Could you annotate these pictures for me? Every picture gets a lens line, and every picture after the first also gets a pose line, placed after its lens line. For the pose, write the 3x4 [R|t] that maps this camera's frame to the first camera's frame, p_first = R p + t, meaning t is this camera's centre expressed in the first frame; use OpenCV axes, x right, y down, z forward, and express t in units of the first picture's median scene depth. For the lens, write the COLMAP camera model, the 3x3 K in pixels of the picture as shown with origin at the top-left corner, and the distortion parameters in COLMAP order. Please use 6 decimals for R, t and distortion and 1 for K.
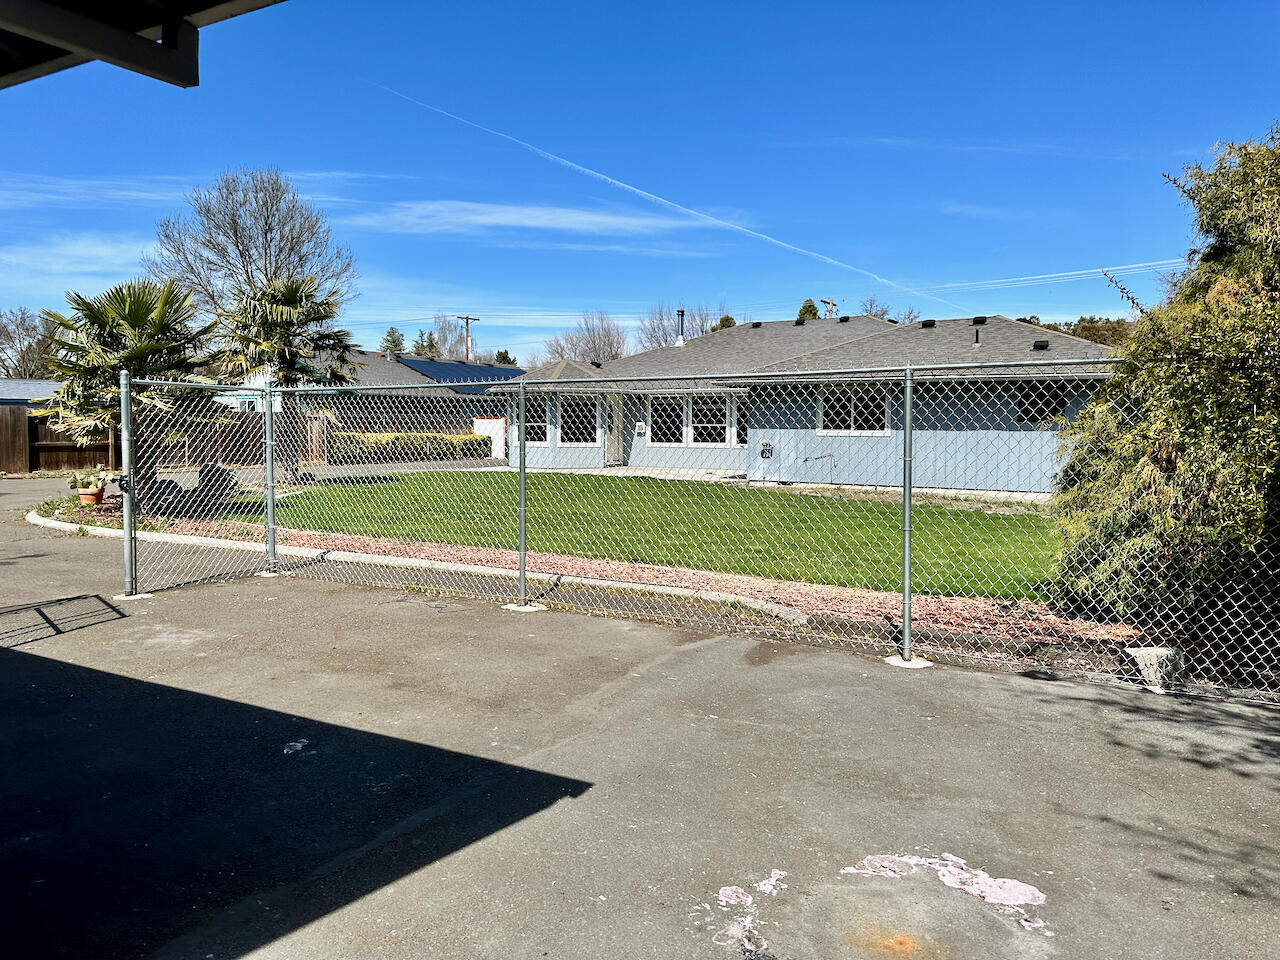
lens RADIAL K [[902.5, 0, 654.7], [0, 902.5, 476.0], [0, 0, 1]] dist [0.119765, -0.134403]
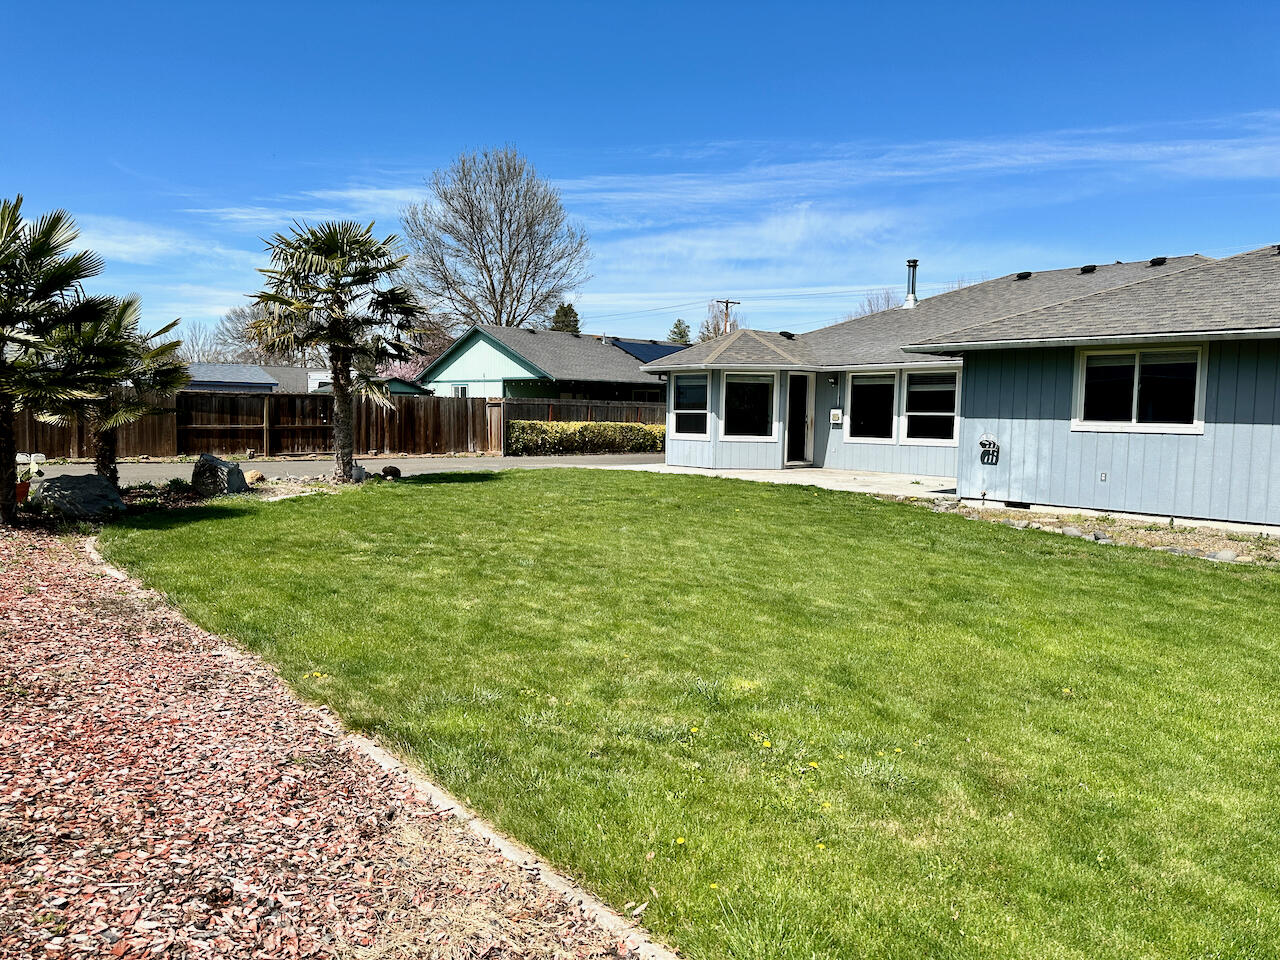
lens RADIAL K [[884.0, 0, 640.0], [0, 884.0, 480.0], [0, 0, 1]] dist [0.074361, -0.068703]
pose [[0.933877, 0.035802, -0.355797, 0.098014], [-0.031186, 0.999339, 0.018704, -0.010437], [0.356231, -0.006371, 0.934376, 0.264768]]
